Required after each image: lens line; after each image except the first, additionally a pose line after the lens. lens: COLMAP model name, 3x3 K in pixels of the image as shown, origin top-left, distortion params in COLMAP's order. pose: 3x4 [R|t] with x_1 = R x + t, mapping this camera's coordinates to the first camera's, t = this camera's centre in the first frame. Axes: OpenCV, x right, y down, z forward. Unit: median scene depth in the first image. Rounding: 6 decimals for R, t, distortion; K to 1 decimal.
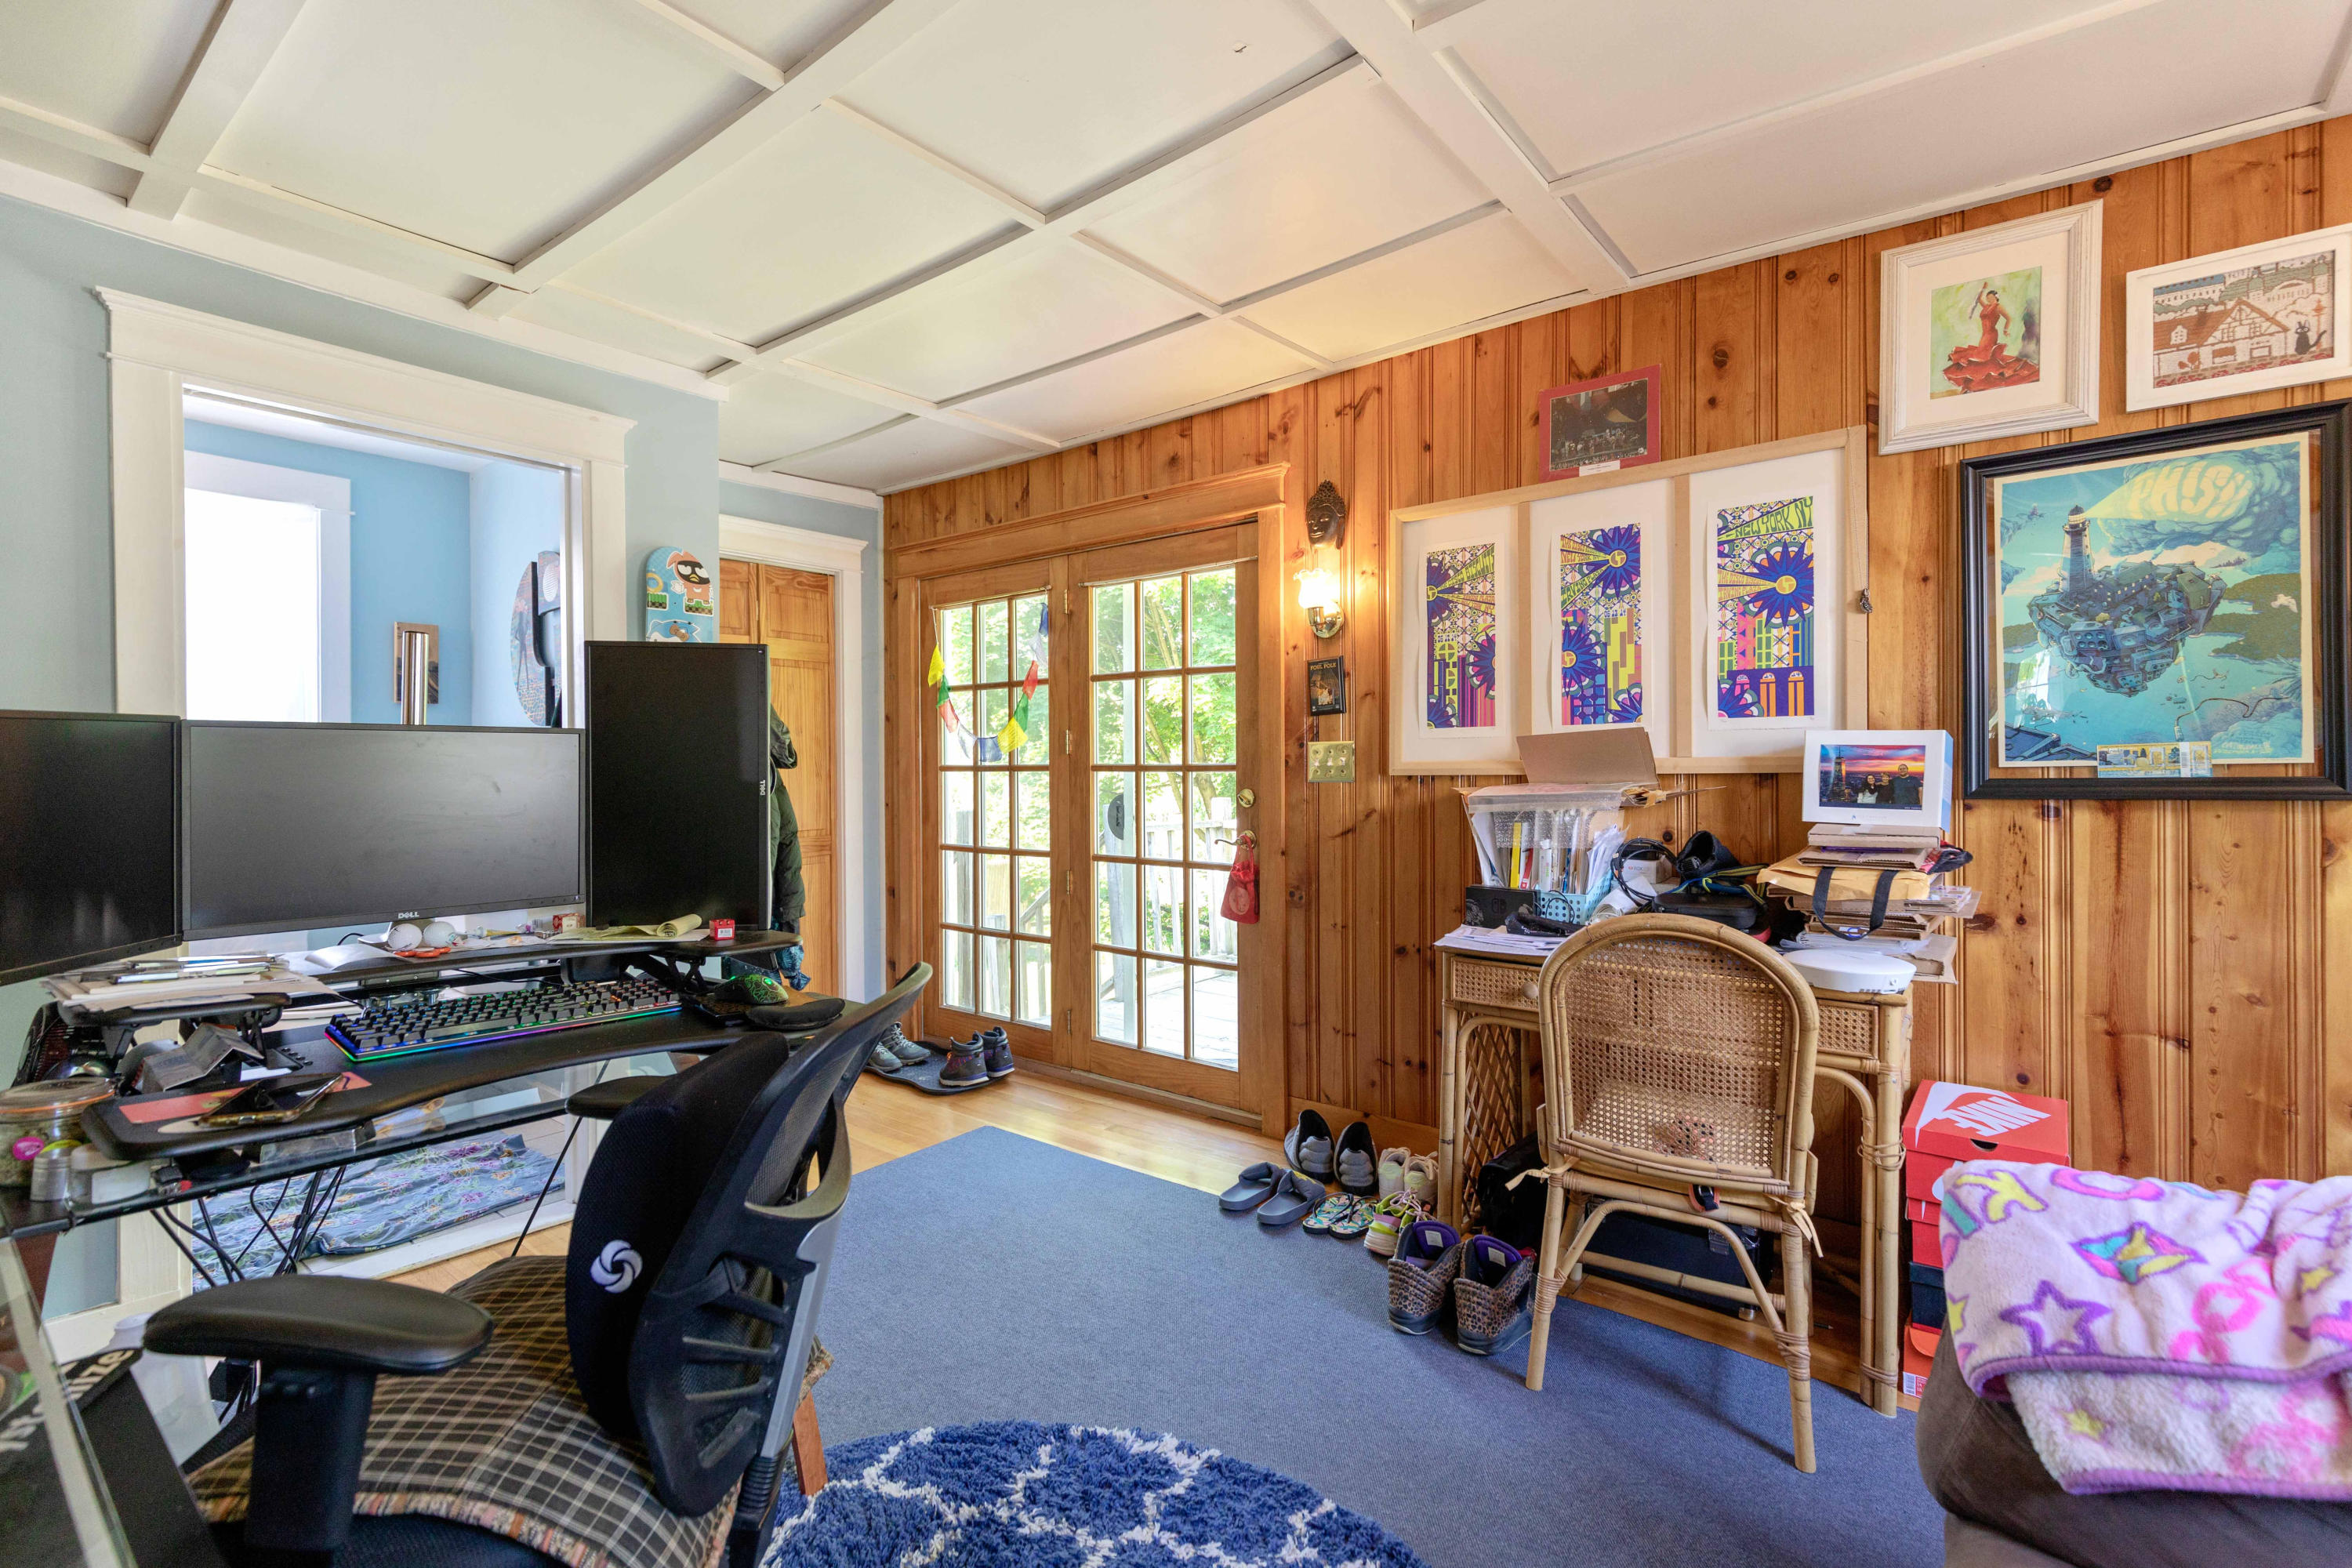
lens RADIAL K [[1055.5, 0, 1186.4], [0, 1055.5, 765.2], [0, 0, 1]] dist [0.004181, -0.001499]
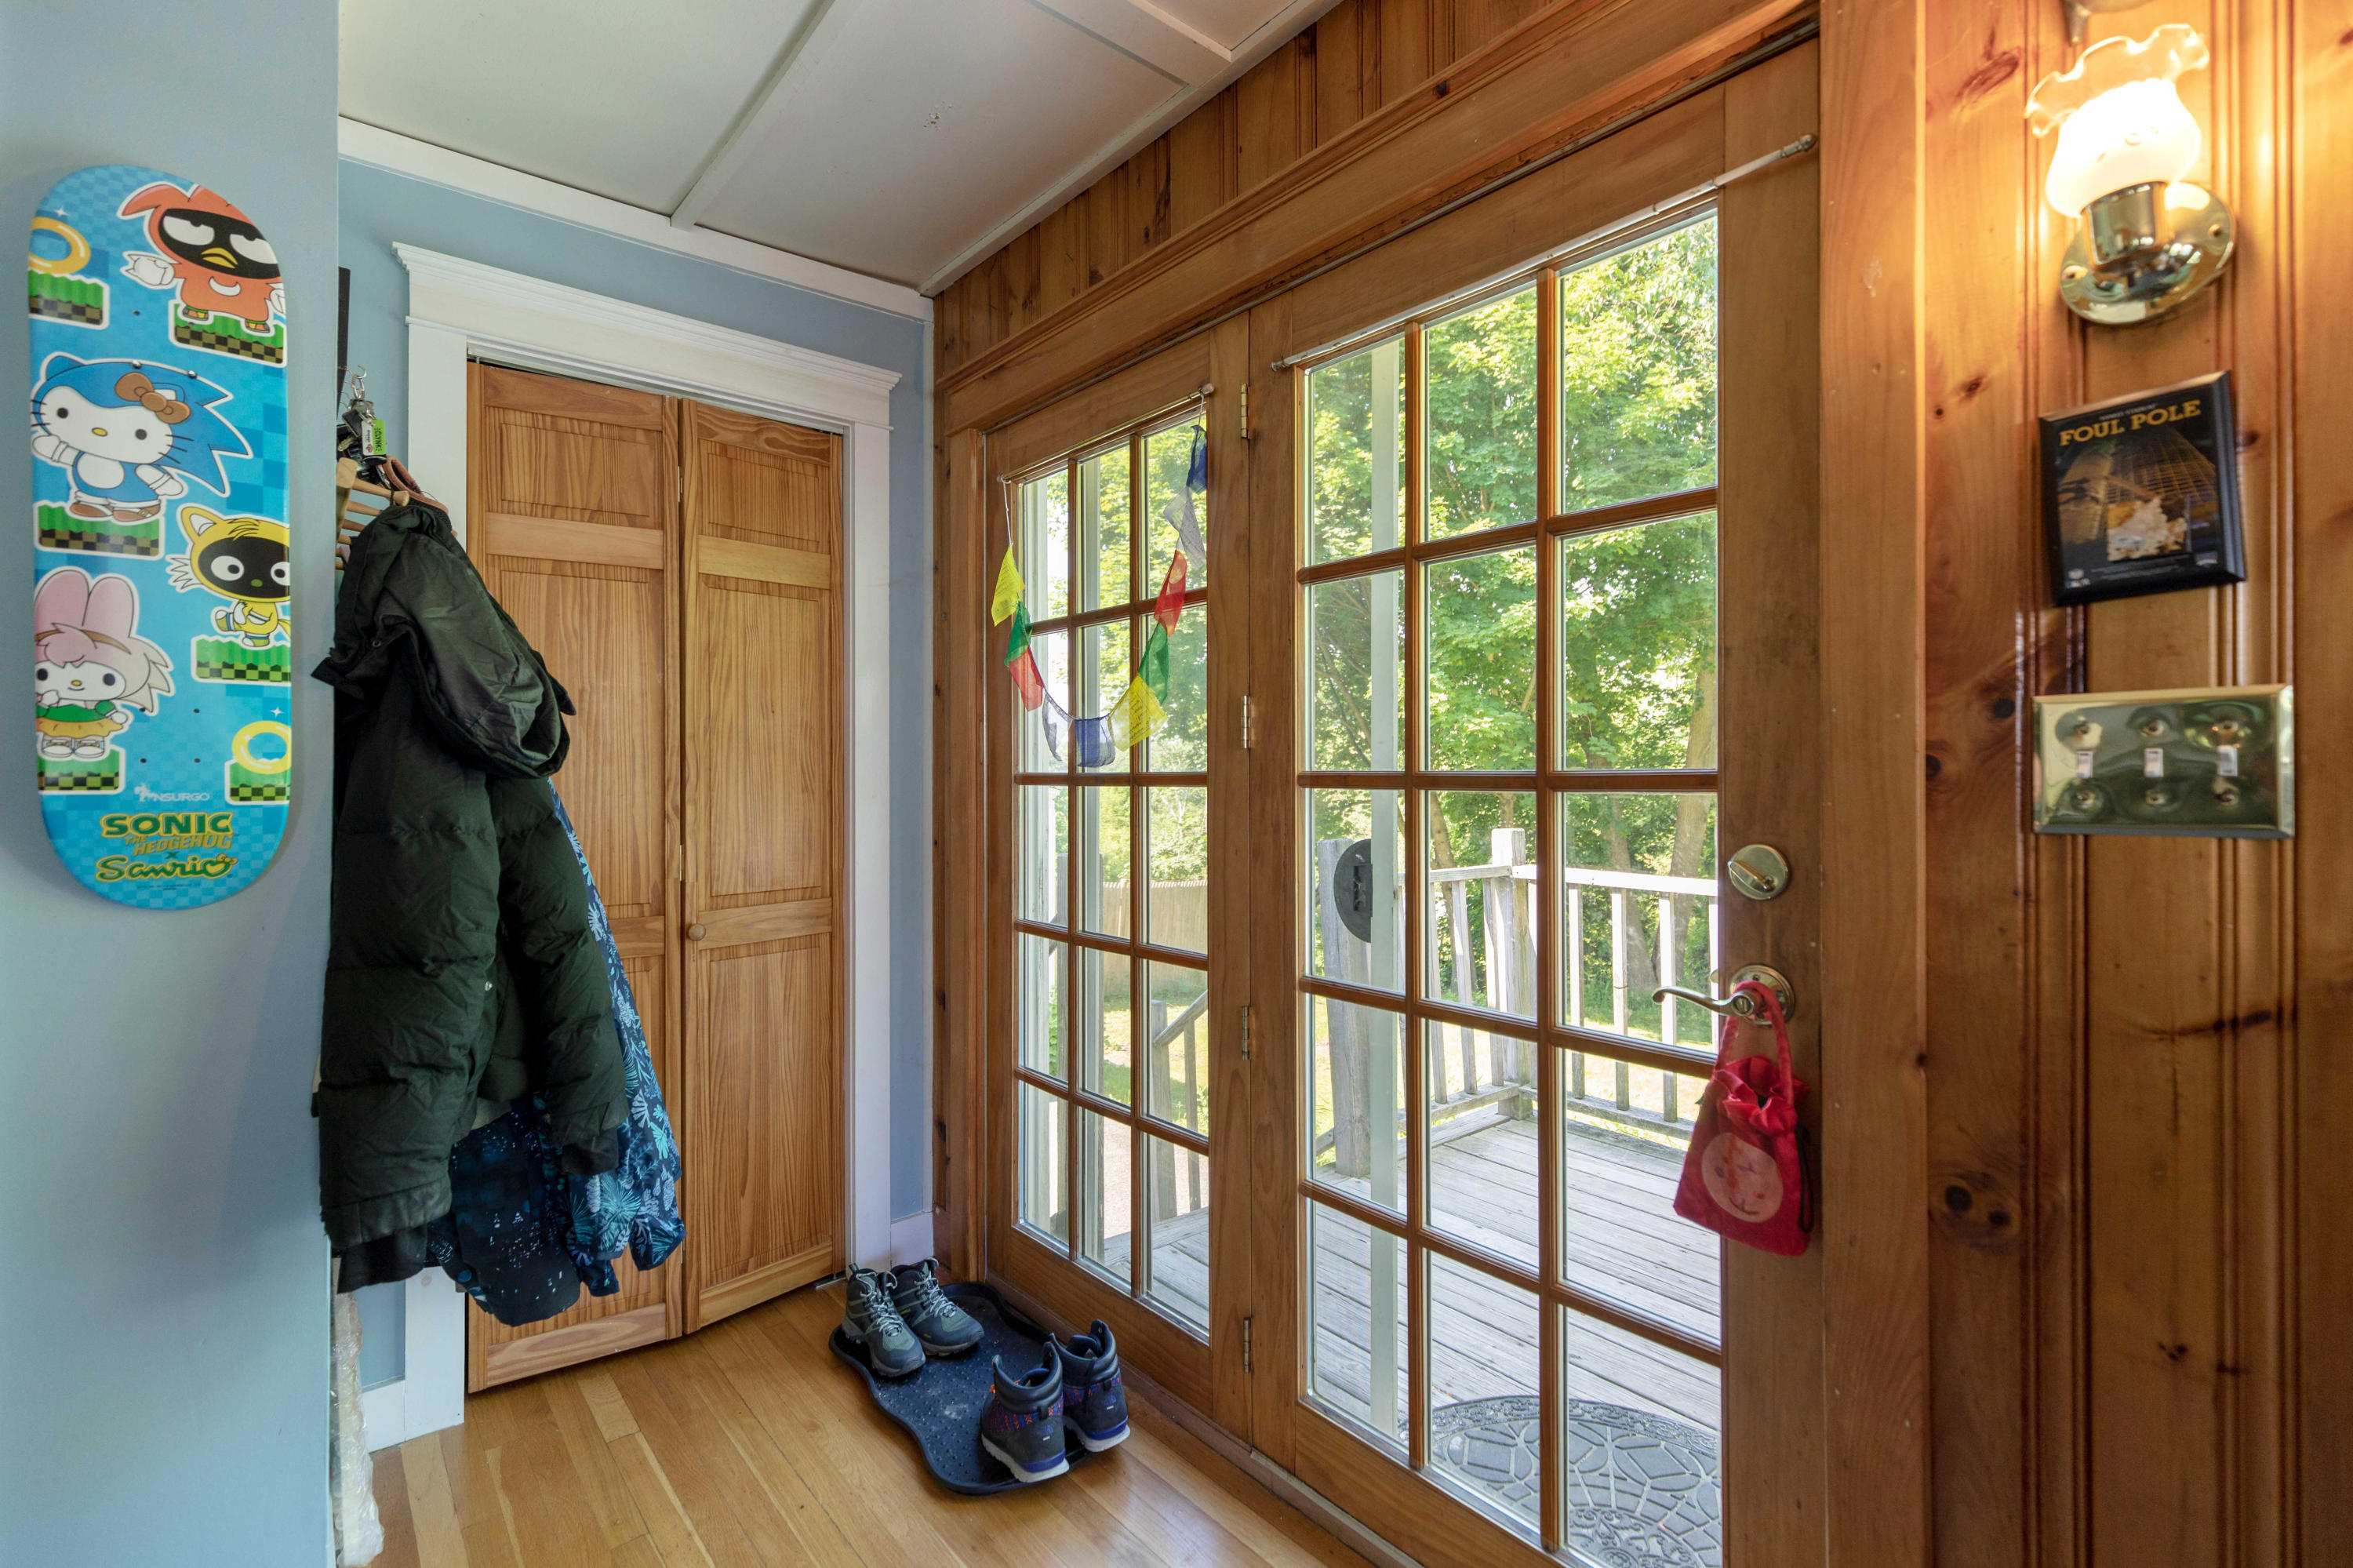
lens RADIAL K [[1056.0, 0, 1175.2], [0, 1056.0, 770.5], [0, 0, 1]] dist [0.004181, -0.001499]
pose [[0.978669, 0.003989, -0.205403, -0.048365], [-0.005487, 0.999962, -0.006722, 0.001812], [0.205368, 0.007706, 0.978654, 0.540967]]
